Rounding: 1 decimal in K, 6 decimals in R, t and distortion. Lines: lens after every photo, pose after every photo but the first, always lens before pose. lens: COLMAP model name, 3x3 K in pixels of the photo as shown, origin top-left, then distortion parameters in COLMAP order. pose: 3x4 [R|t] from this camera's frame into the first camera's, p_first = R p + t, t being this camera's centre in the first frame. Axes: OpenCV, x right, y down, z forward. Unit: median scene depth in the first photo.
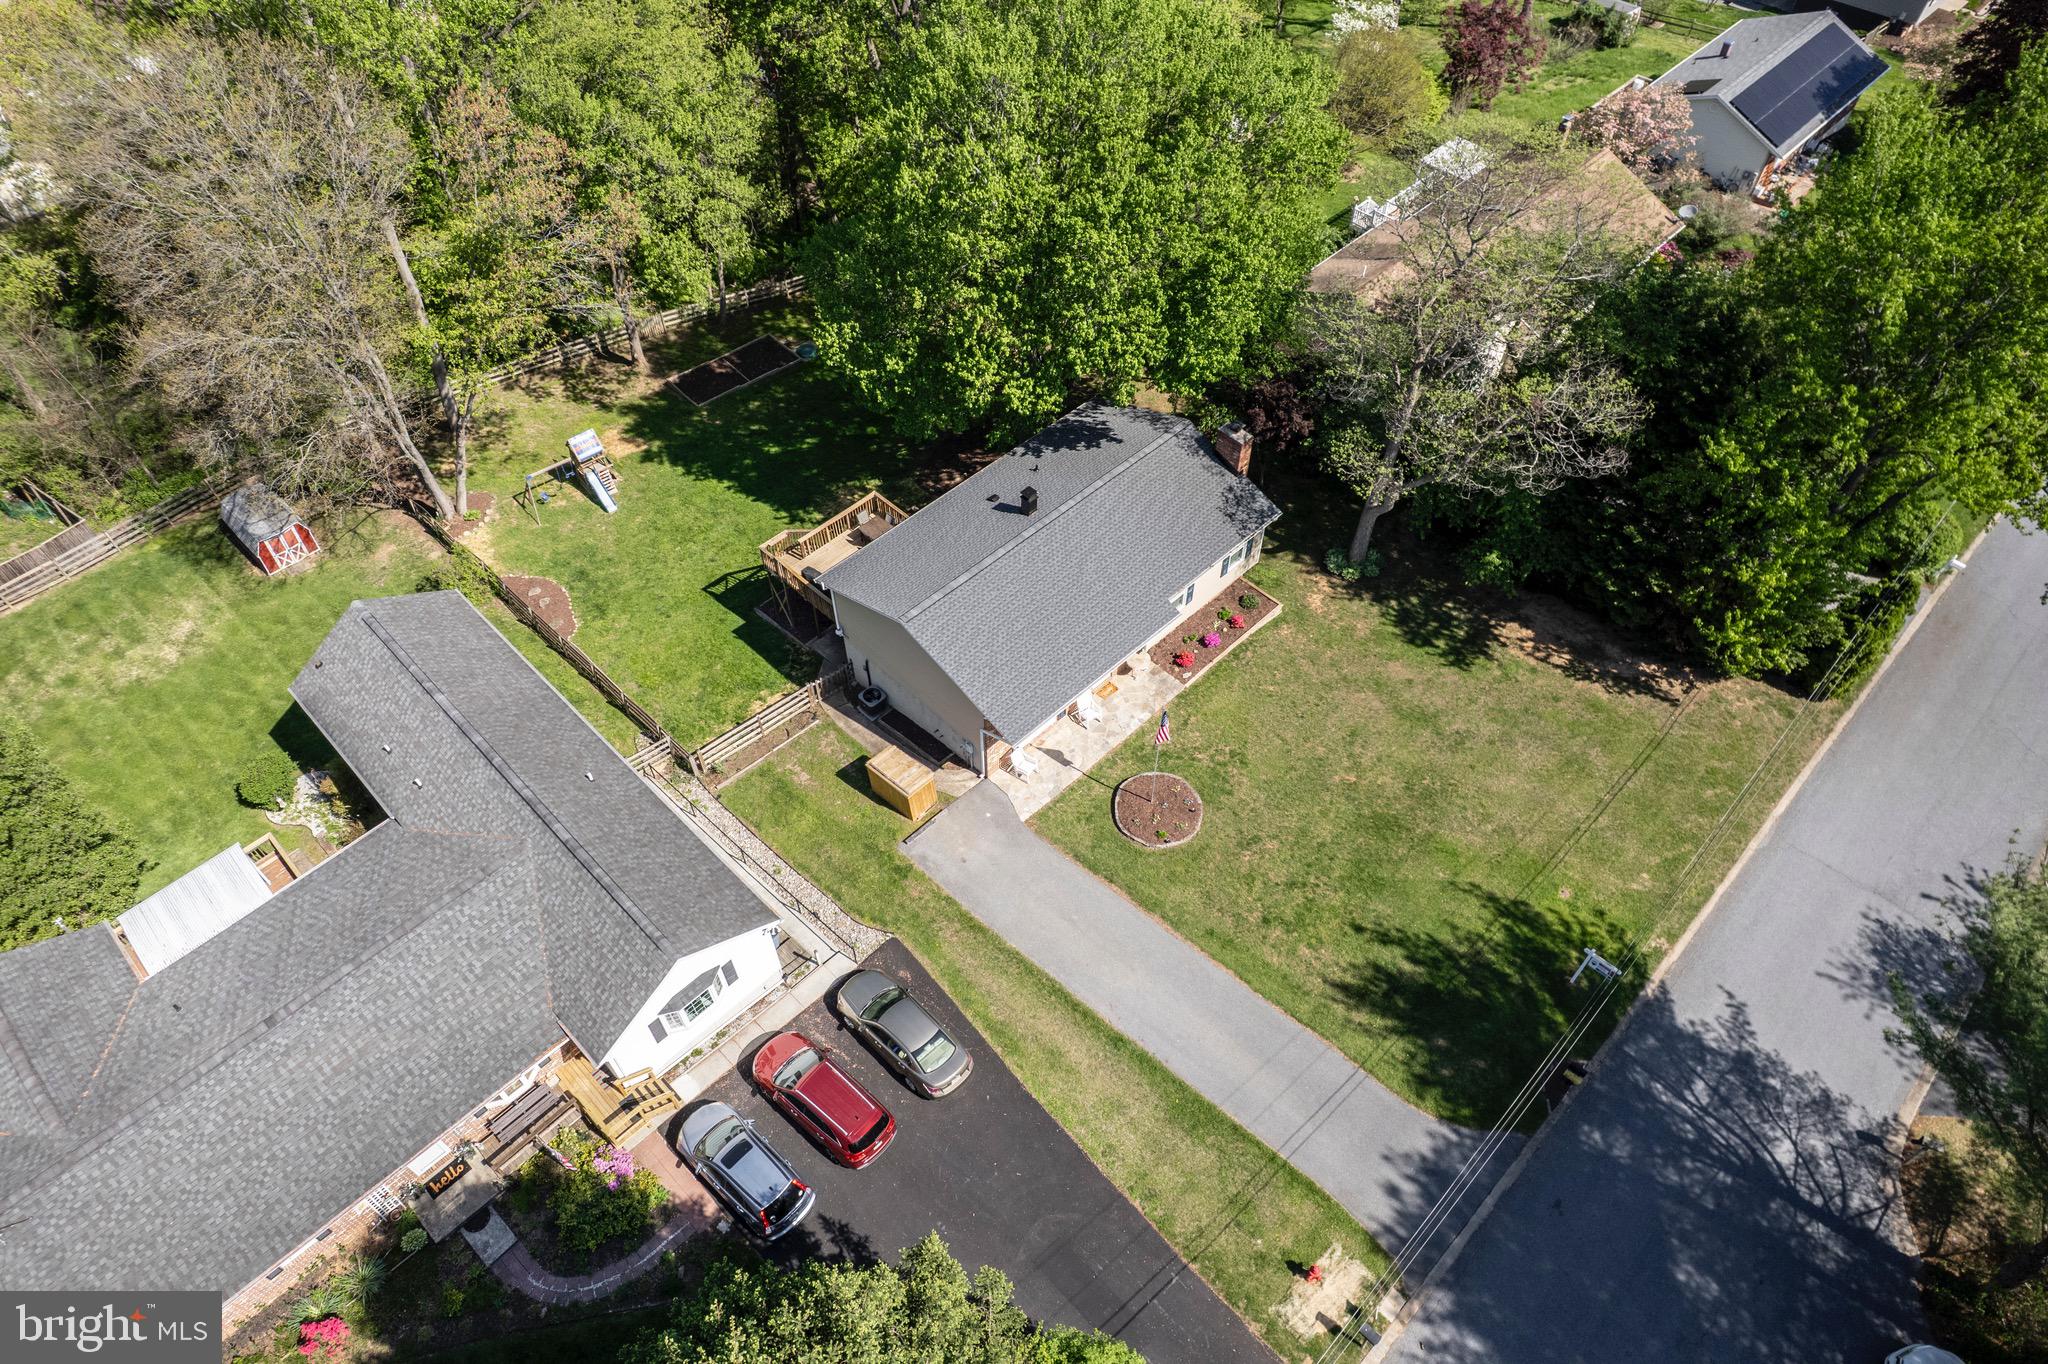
lens RADIAL K [[1280.4, 0, 1022.9], [0, 1280.4, 716.3], [0, 0, 1]] dist [-0.061714, 0.055982]
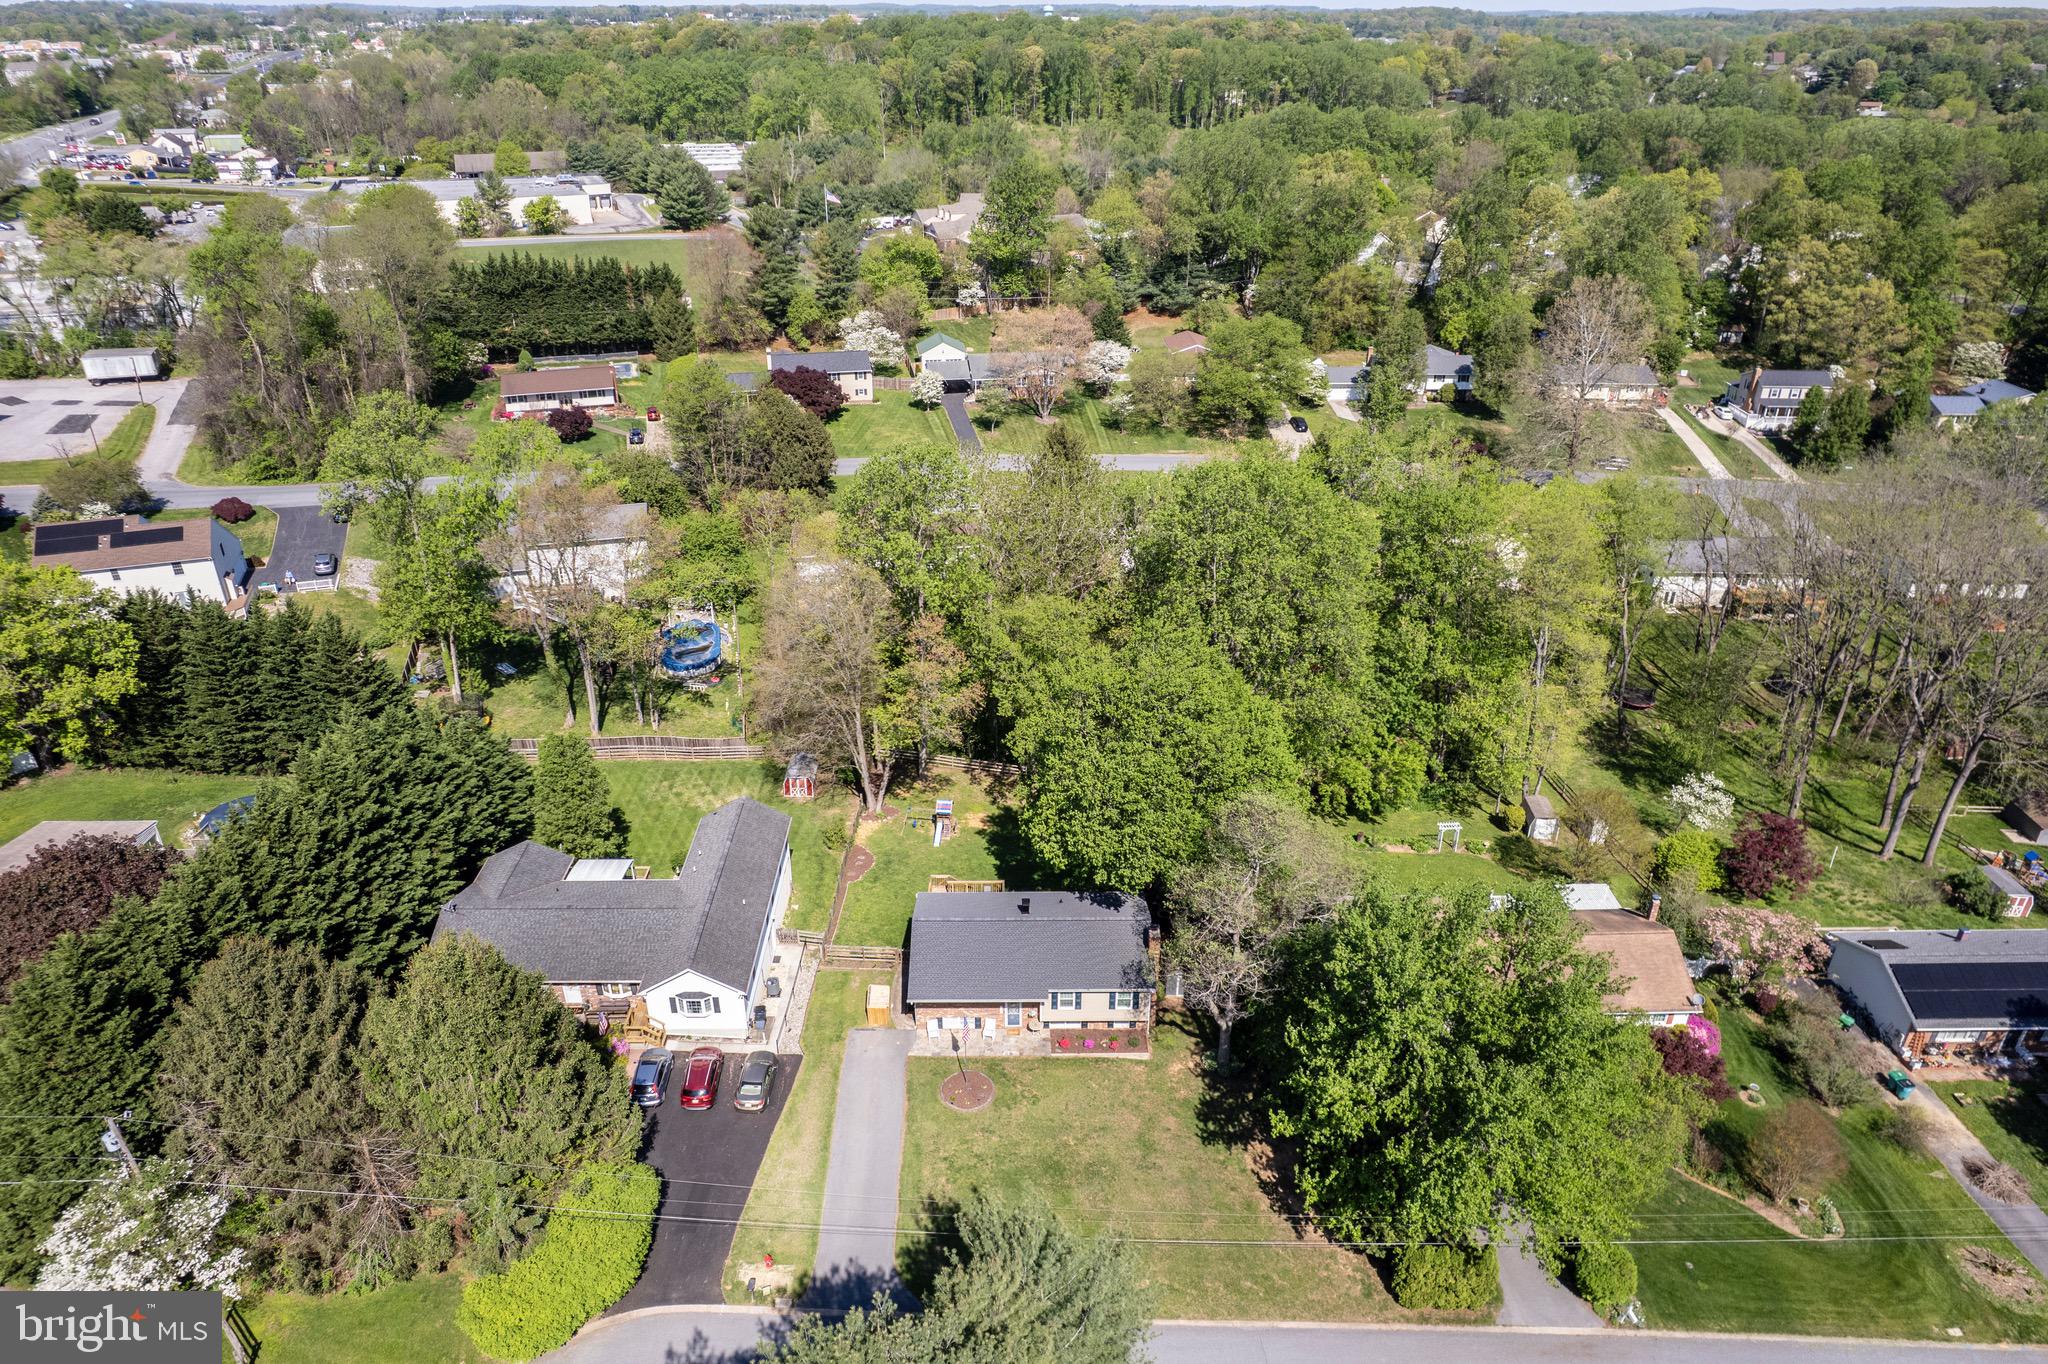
lens RADIAL K [[1311.5, 0, 1030.7], [0, 1311.5, 686.3], [0, 0, 1]] dist [-0.072355, 0.067318]
pose [[0.716635, 0.323120, -0.618084, 1.039217], [-0.554405, 0.801607, -0.223741, -0.014819], [0.423166, 0.503010, 0.753599, -0.496338]]
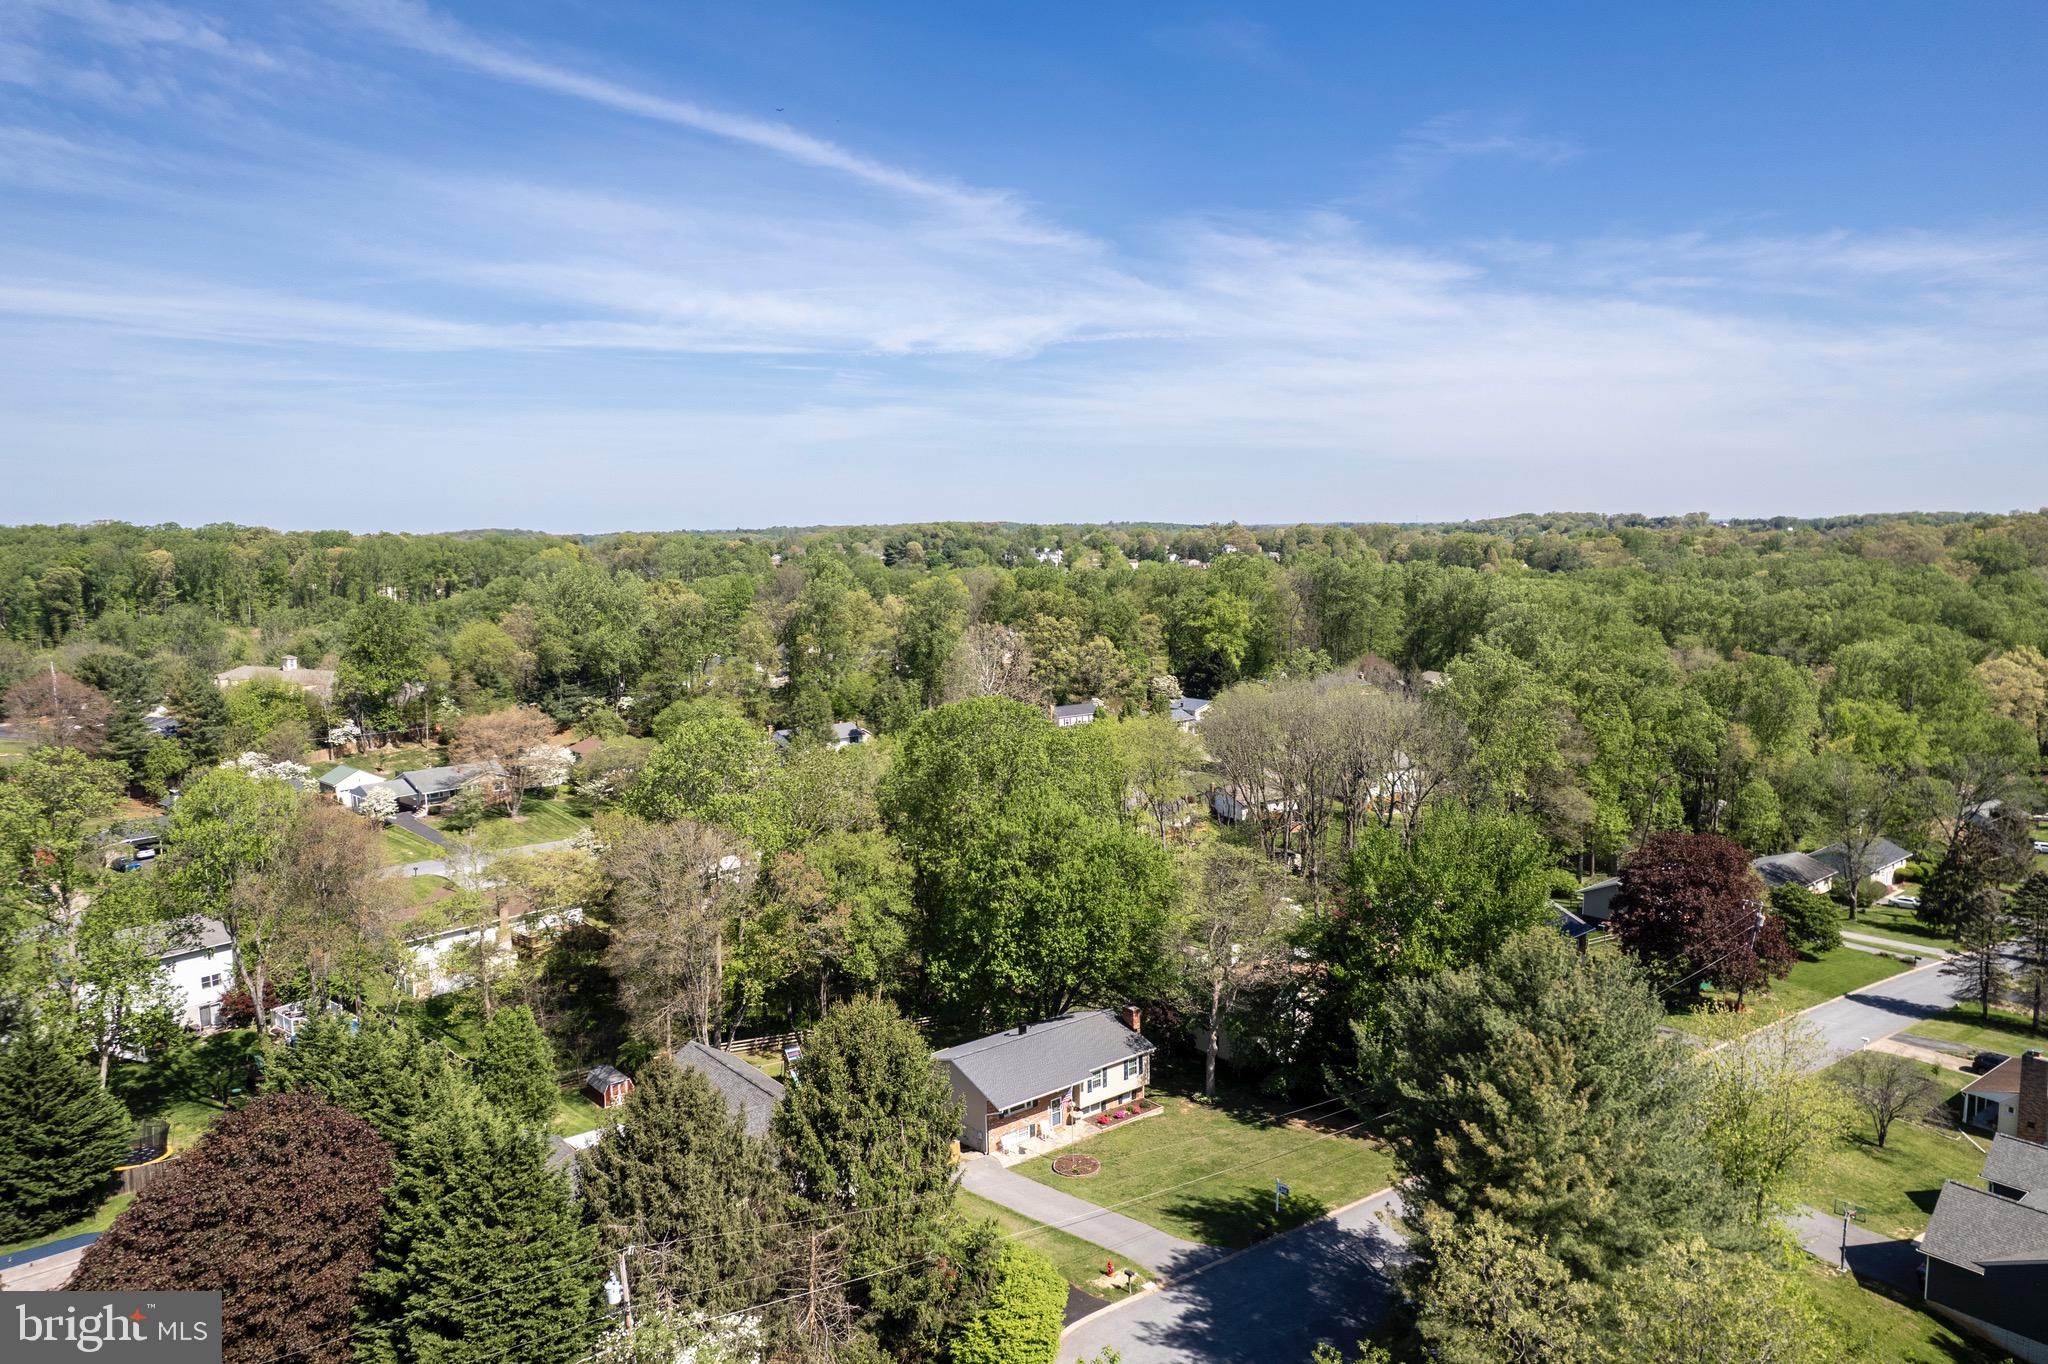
lens RADIAL K [[1354.3, 0, 1022.3], [0, 1354.3, 687.1], [0, 0, 1]] dist [-0.076892, 0.076994]
pose [[0.993690, -0.006332, -0.111979, 0.251178], [-0.076142, 0.694989, -0.714978, 0.995439], [0.082351, 0.718993, 0.690121, -0.857421]]
